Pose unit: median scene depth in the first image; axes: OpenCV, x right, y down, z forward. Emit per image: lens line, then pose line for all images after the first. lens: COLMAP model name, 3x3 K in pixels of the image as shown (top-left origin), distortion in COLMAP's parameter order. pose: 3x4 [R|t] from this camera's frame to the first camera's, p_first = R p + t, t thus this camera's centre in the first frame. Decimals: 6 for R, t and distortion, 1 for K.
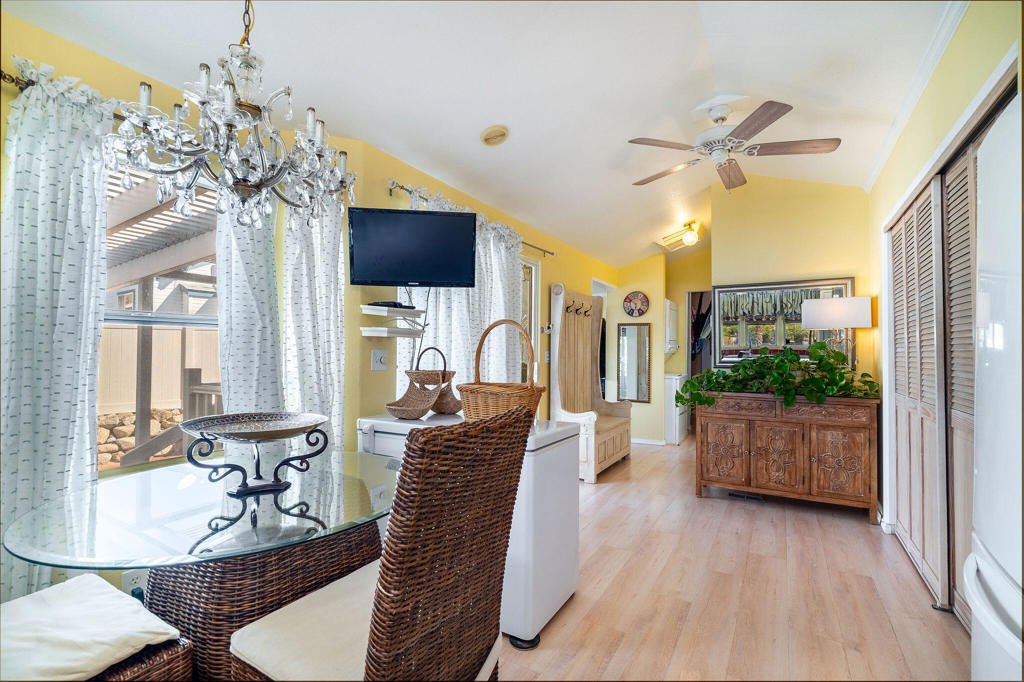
lens RADIAL K [[459.2, 0, 513.0], [0, 459.2, 340.7], [0, 0, 1]] dist [-0.004146, 0.000566]
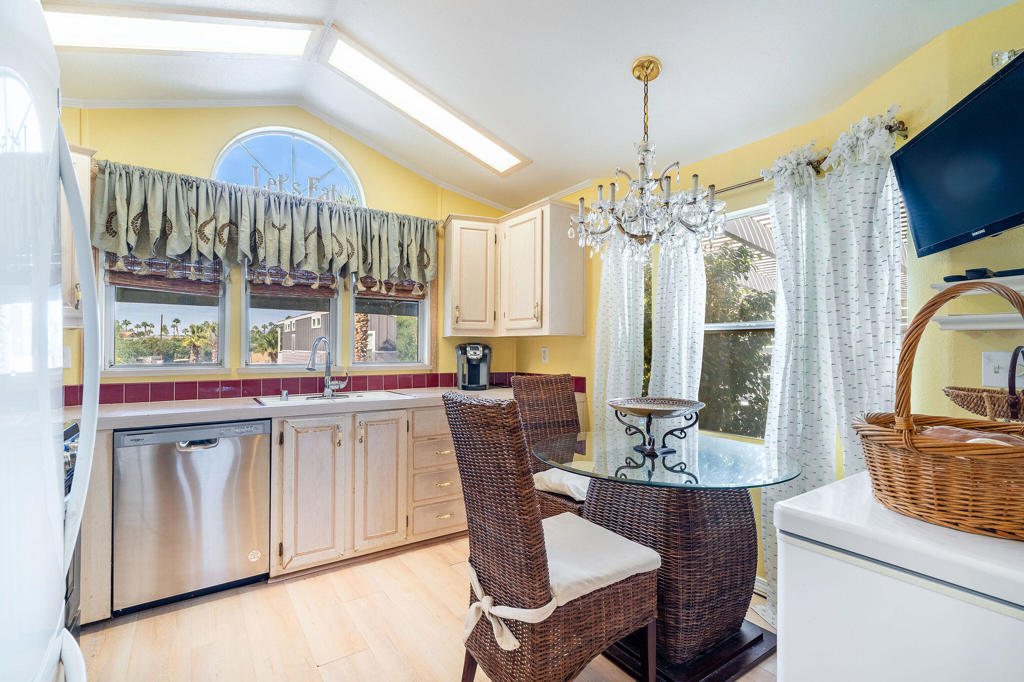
lens RADIAL K [[459.2, 0, 512.7], [0, 459.2, 343.5], [0, 0, 1]] dist [-0.004146, 0.000566]
pose [[0.697799, 0.000332, -0.716294, 0.187508], [-0.004470, 0.999982, -0.003891, -0.002173], [0.716280, 0.005917, 0.697788, -0.357194]]
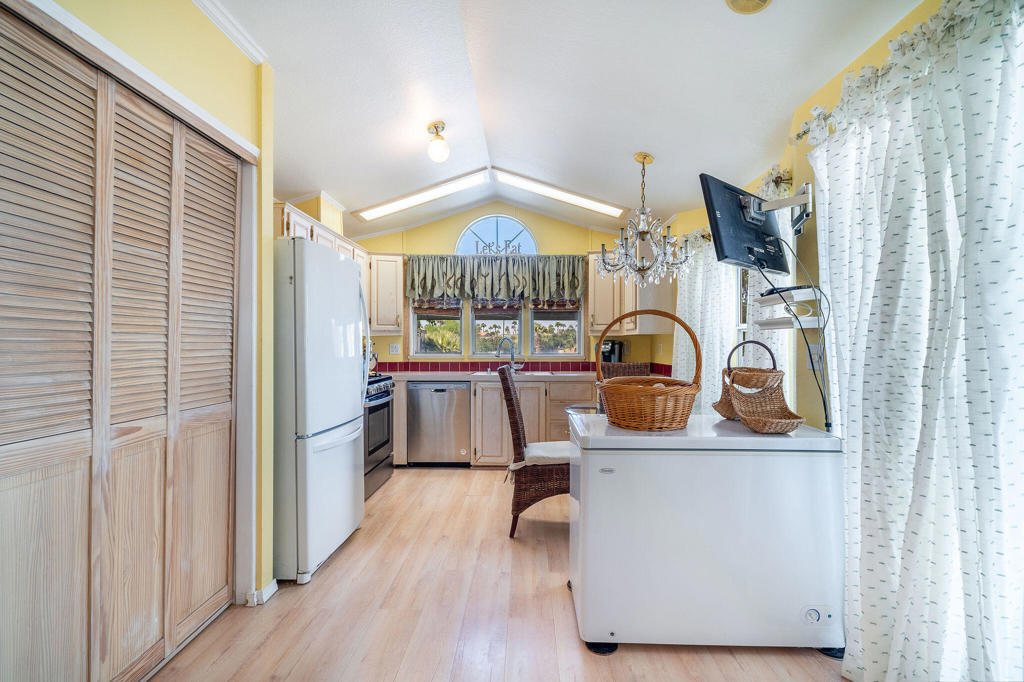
lens RADIAL K [[459.2, 0, 515.1], [0, 459.2, 340.7], [0, 0, 1]] dist [-0.004146, 0.000566]
pose [[0.142037, -0.001831, -0.989860, 1.483078], [0.003013, 0.999994, -0.001417, -0.006817], [0.989857, -0.002782, 0.142042, 0.015184]]
